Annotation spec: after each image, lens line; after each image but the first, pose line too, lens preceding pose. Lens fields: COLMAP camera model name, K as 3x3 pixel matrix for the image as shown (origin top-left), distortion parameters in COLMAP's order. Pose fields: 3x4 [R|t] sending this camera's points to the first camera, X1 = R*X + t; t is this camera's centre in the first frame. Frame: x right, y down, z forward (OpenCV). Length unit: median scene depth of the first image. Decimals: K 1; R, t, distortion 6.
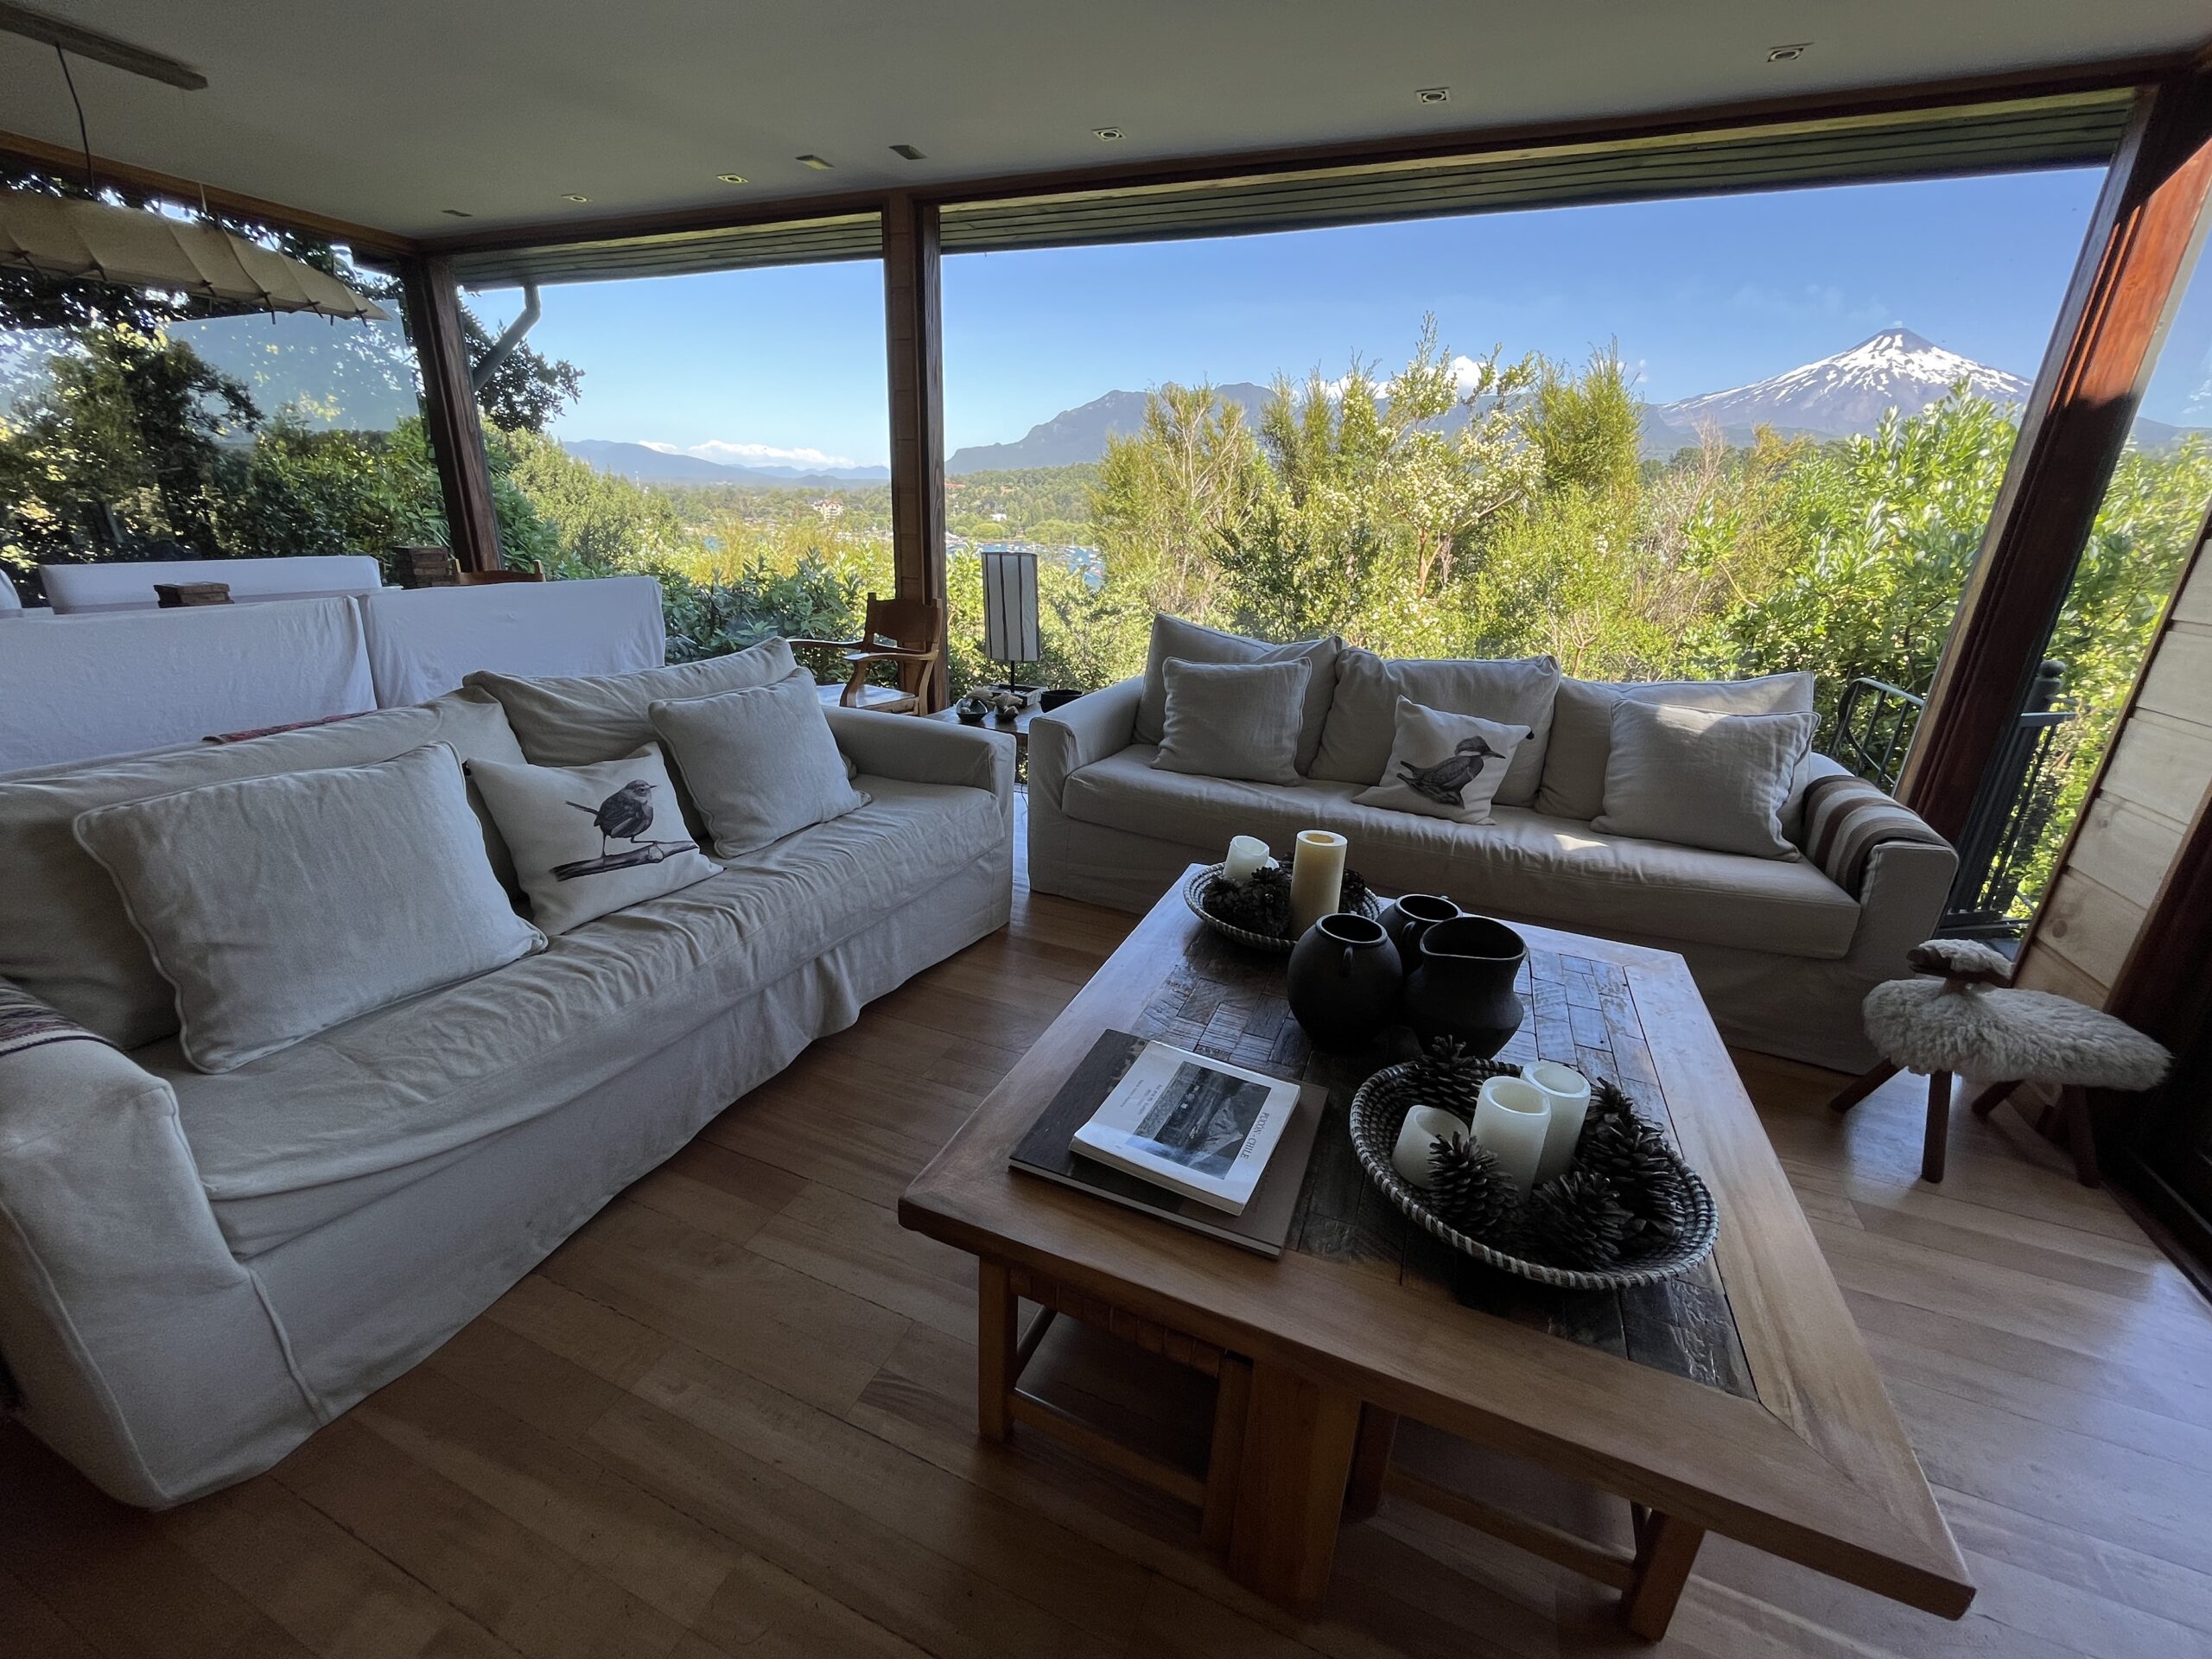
lens RADIAL K [[893.7, 0, 1098.9], [0, 893.7, 828.0], [0, 0, 1]] dist [-0.001906, -0.000337]
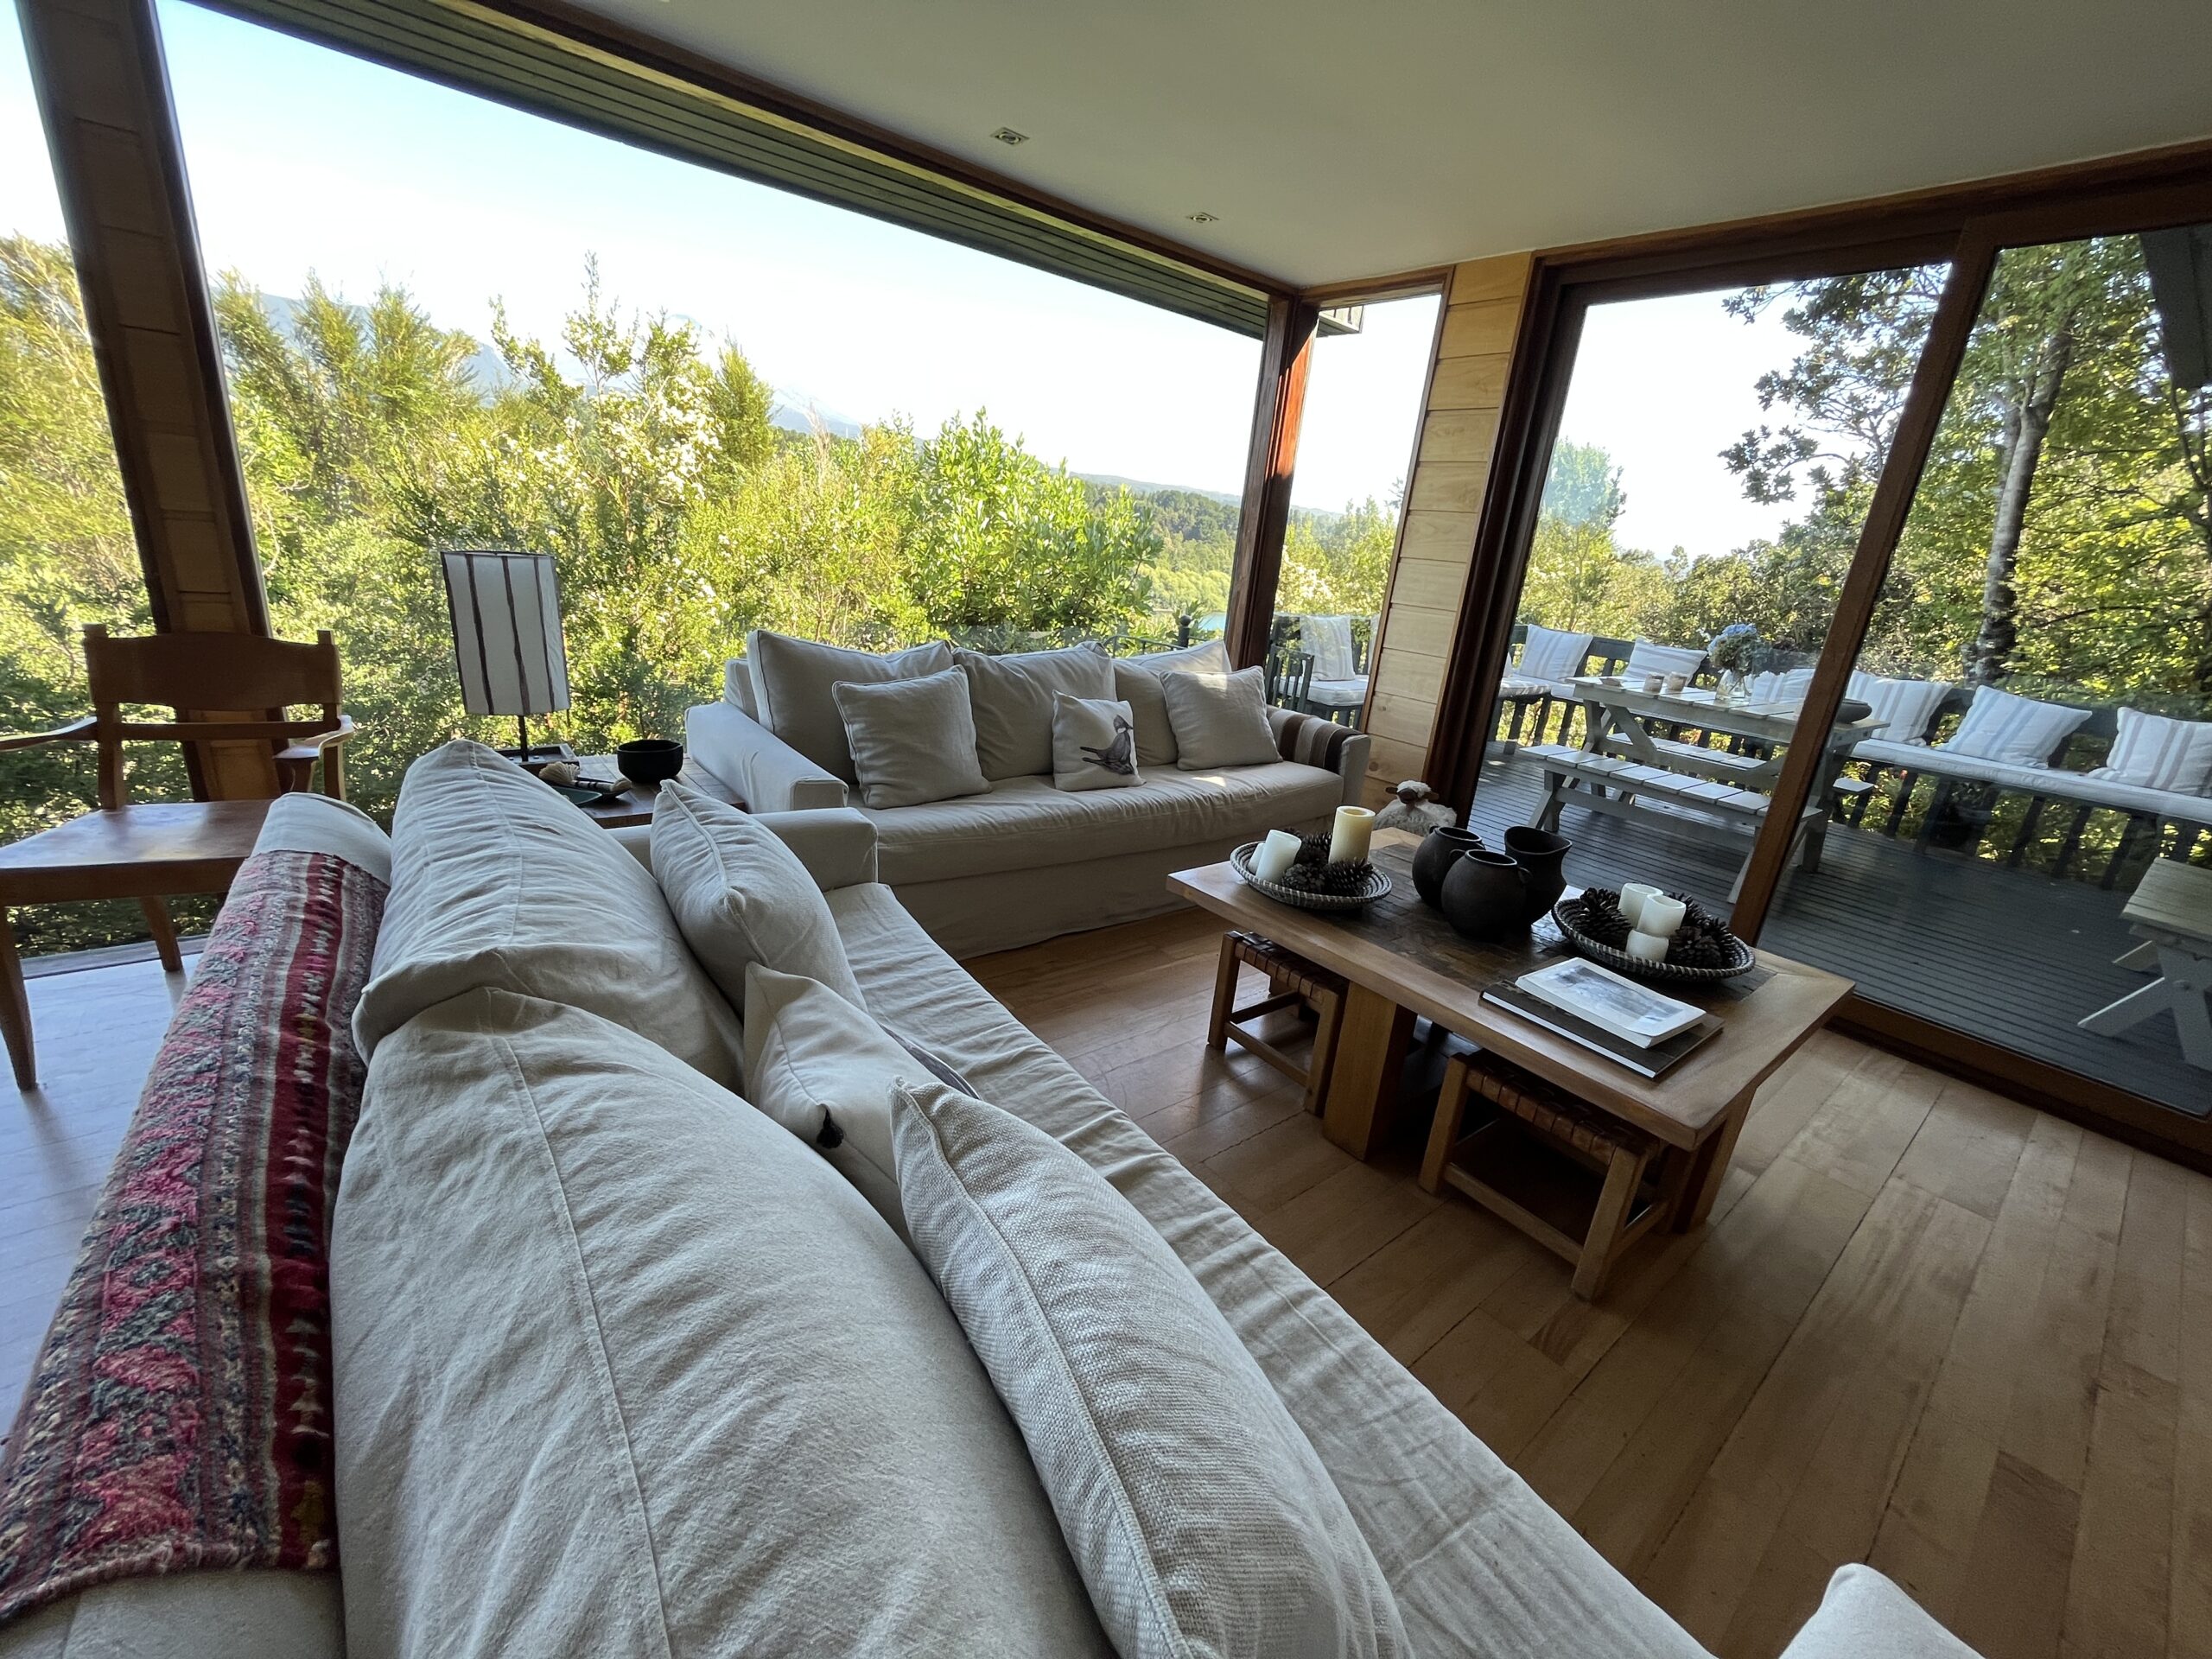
lens RADIAL K [[893.8, 0, 1099.3], [0, 893.8, 826.5], [0, 0, 1]] dist [-0.001814, -0.000236]
pose [[0.480109, -0.262064, 0.837149, -0.637060], [0.220559, 0.959737, 0.173948, -0.171934], [-0.849028, 0.101127, 0.518579, 0.399313]]
